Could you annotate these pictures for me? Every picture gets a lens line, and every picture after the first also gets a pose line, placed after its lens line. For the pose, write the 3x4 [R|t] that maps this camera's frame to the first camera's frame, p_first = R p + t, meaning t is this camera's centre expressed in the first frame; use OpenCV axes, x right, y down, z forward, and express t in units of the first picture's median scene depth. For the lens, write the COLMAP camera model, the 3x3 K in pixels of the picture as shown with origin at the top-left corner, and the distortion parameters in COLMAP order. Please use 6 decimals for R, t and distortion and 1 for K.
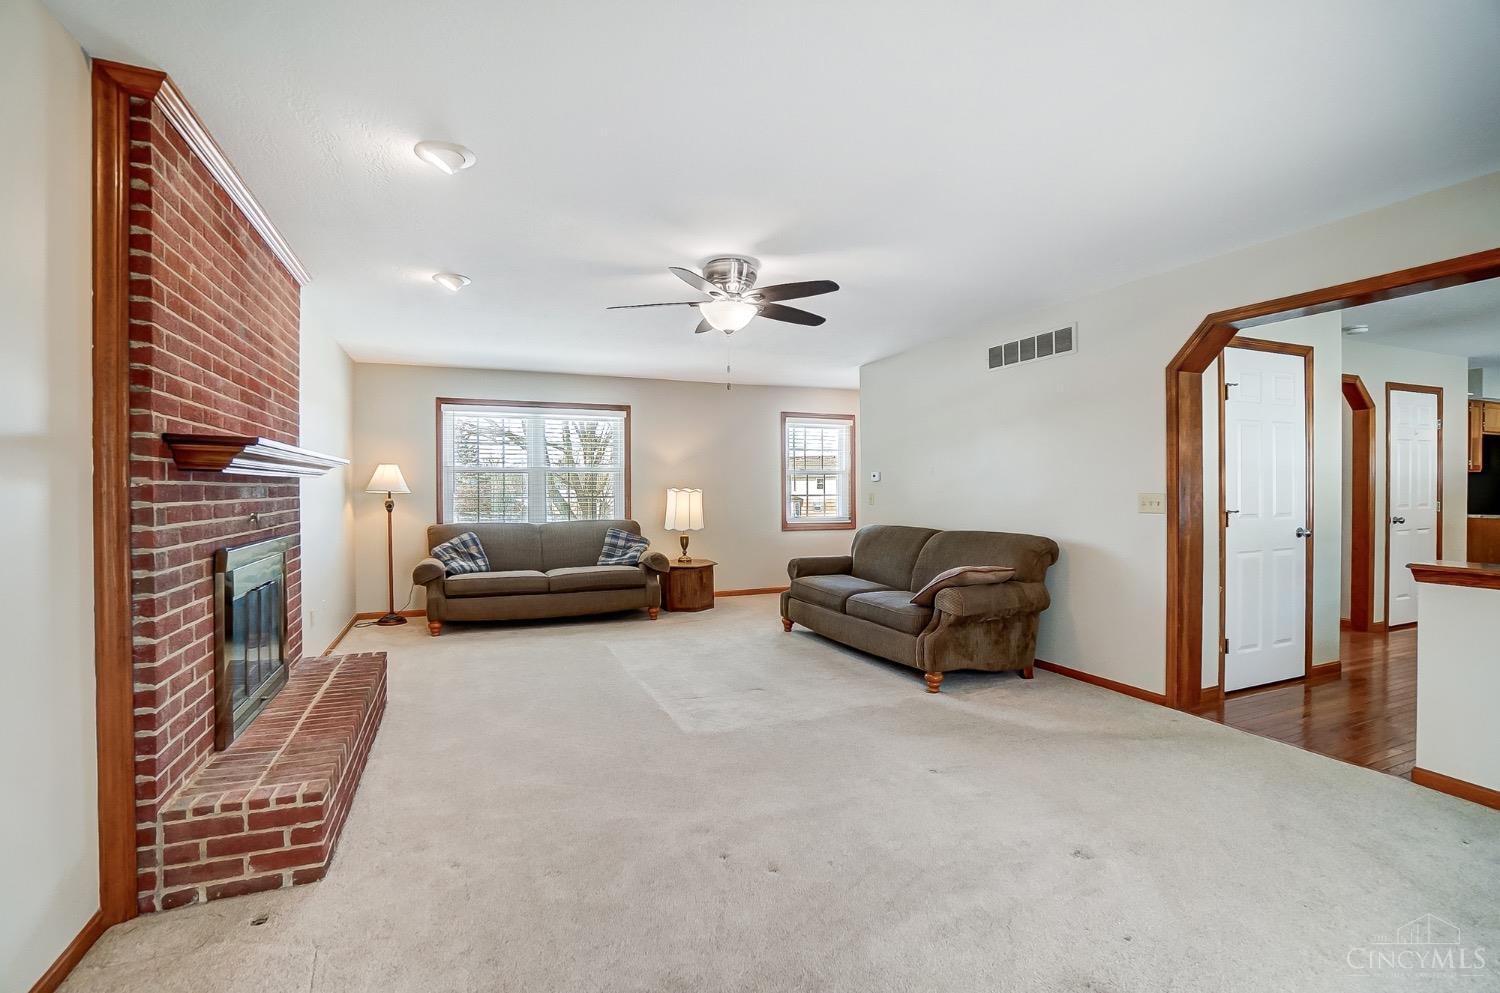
lens RADIAL K [[690.9, 0, 747.4], [0, 690.9, 491.7], [0, 0, 1]] dist [-0.067073, 0.024136]
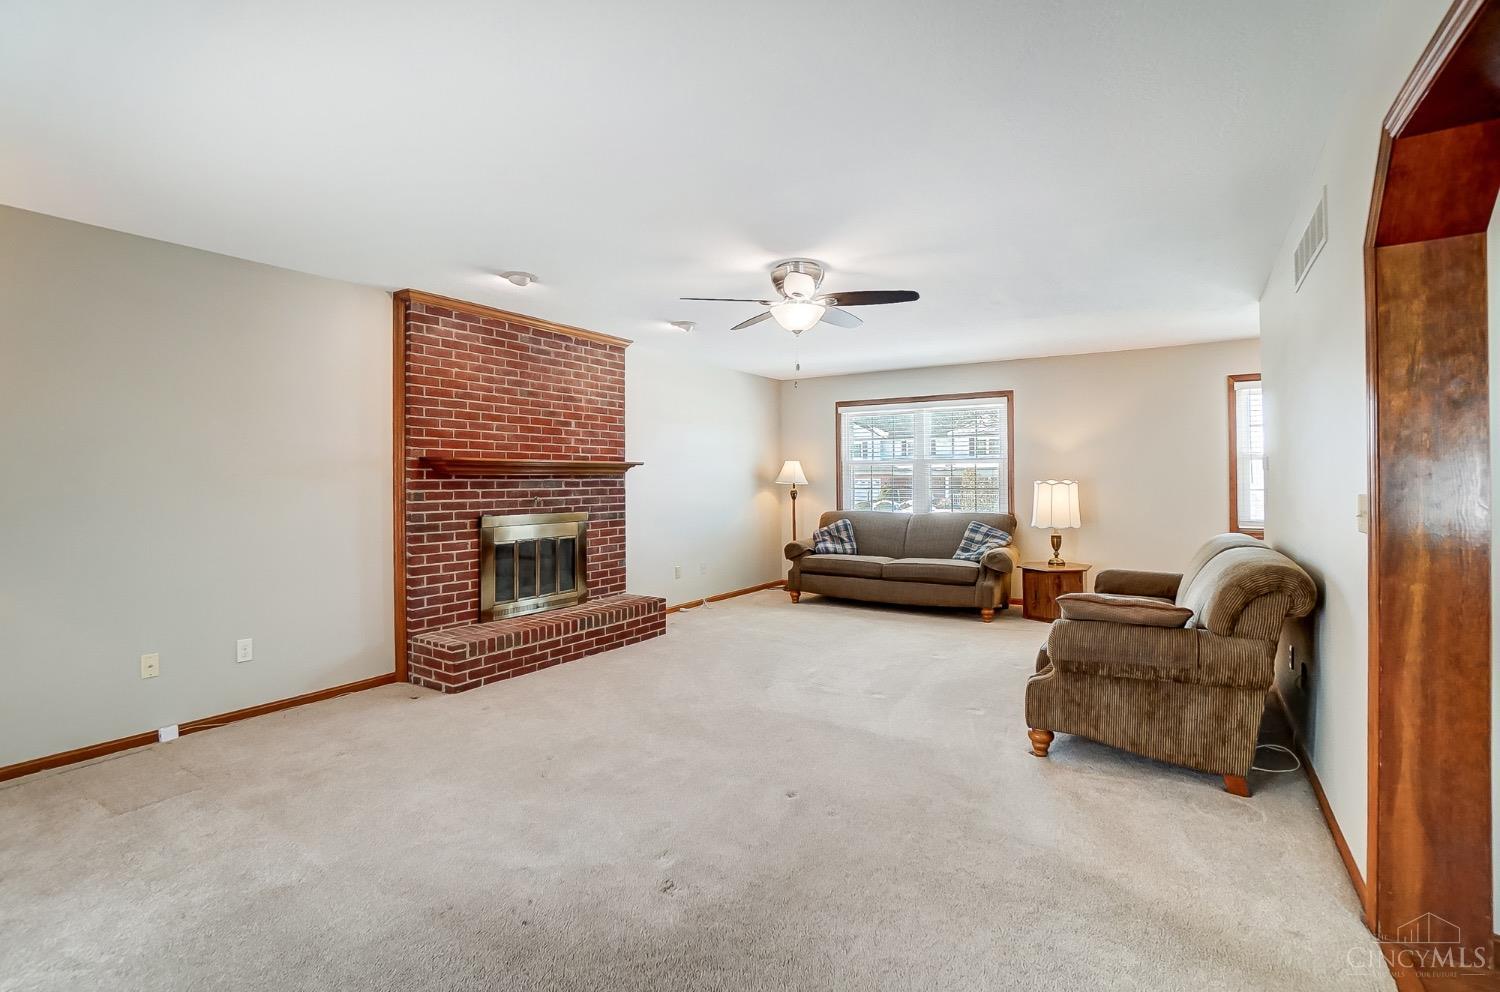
lens RADIAL K [[690.3, 0, 702.2], [0, 690.3, 479.6], [0, 0, 1]] dist [-0.043849, 0.000429]
pose [[0.538569, -0.001102, -0.842581, 0.444883], [-0.000703, 0.999998, -0.001757, -0.004184], [0.842581, 0.001538, 0.538567, 0.185171]]
